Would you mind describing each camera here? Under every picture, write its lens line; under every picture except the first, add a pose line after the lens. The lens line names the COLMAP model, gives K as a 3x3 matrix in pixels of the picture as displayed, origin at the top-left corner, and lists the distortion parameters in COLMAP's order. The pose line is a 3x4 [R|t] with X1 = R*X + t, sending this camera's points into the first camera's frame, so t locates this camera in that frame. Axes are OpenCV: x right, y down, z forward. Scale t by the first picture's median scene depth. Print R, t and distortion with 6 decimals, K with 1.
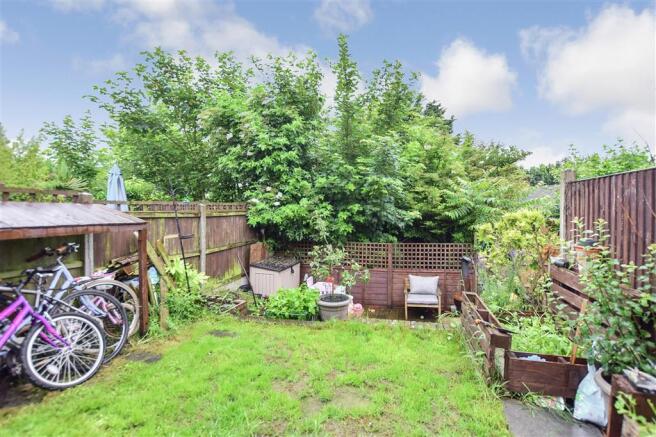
lens RADIAL K [[297.3, 0, 328.0], [0, 297.3, 218.5], [0, 0, 1]] dist [0.000585, 0.000044]
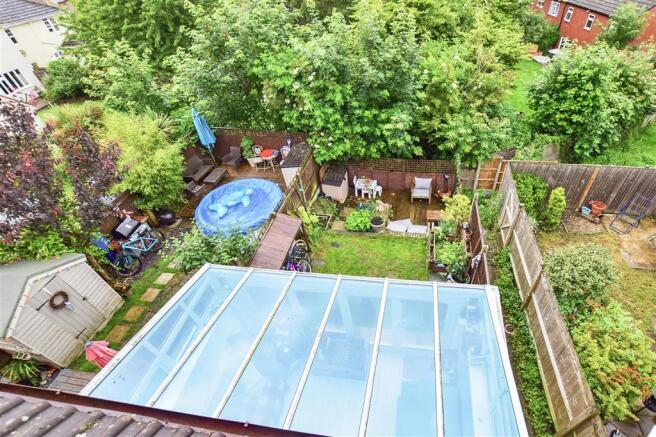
lens RADIAL K [[297.3, 0, 328.0], [0, 297.3, 218.5], [0, 0, 1]] dist [0.000585, 0.000044]
pose [[0.988556, -0.116969, -0.095264, -0.081616], [0.150779, 0.746203, 0.648419, -0.779056], [-0.004759, -0.655362, 0.755300, -0.420846]]
